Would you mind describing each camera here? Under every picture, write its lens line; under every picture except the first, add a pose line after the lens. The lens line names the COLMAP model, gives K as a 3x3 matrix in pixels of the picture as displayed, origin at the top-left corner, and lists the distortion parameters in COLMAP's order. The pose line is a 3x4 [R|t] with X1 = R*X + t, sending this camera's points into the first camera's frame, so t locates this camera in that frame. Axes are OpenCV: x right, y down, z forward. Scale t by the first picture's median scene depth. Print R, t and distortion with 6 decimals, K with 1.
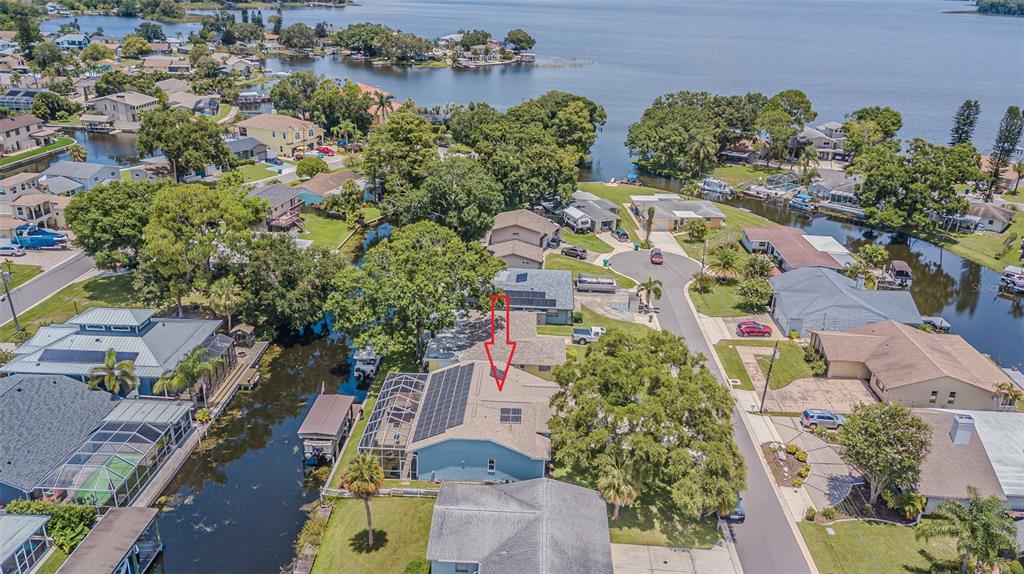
lens RADIAL K [[784.4, 0, 520.6], [0, 784.4, 289.4], [0, 0, 1]] dist [0.022775, 0.000715]
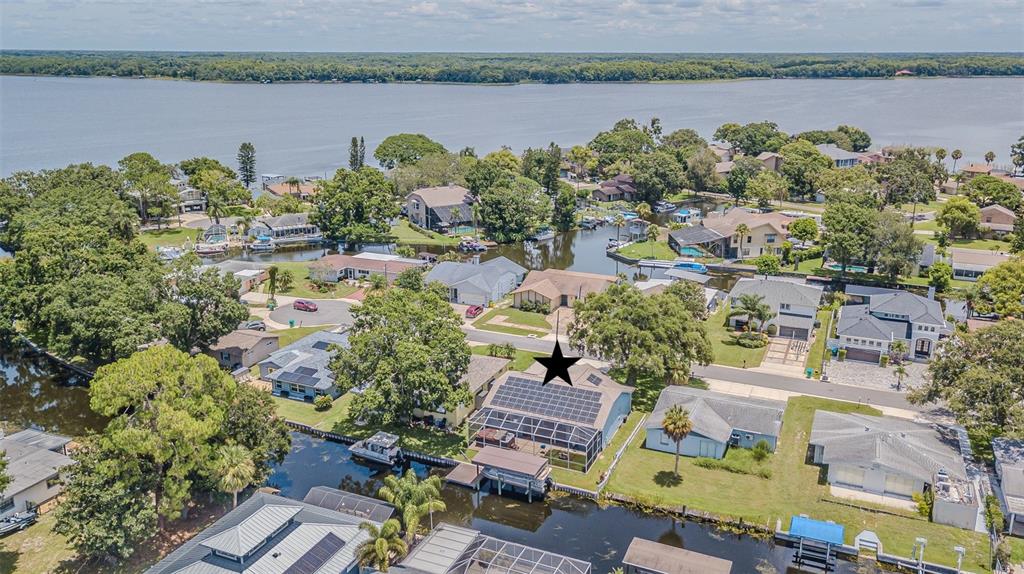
lens RADIAL K [[784.4, 0, 520.6], [0, 784.4, 289.4], [0, 0, 1]] dist [0.022775, 0.000715]
pose [[0.370608, -0.294713, 0.880792, -0.949661], [0.342367, 0.924891, 0.165412, -0.200276], [-0.863385, 0.240251, 0.443672, 0.353867]]
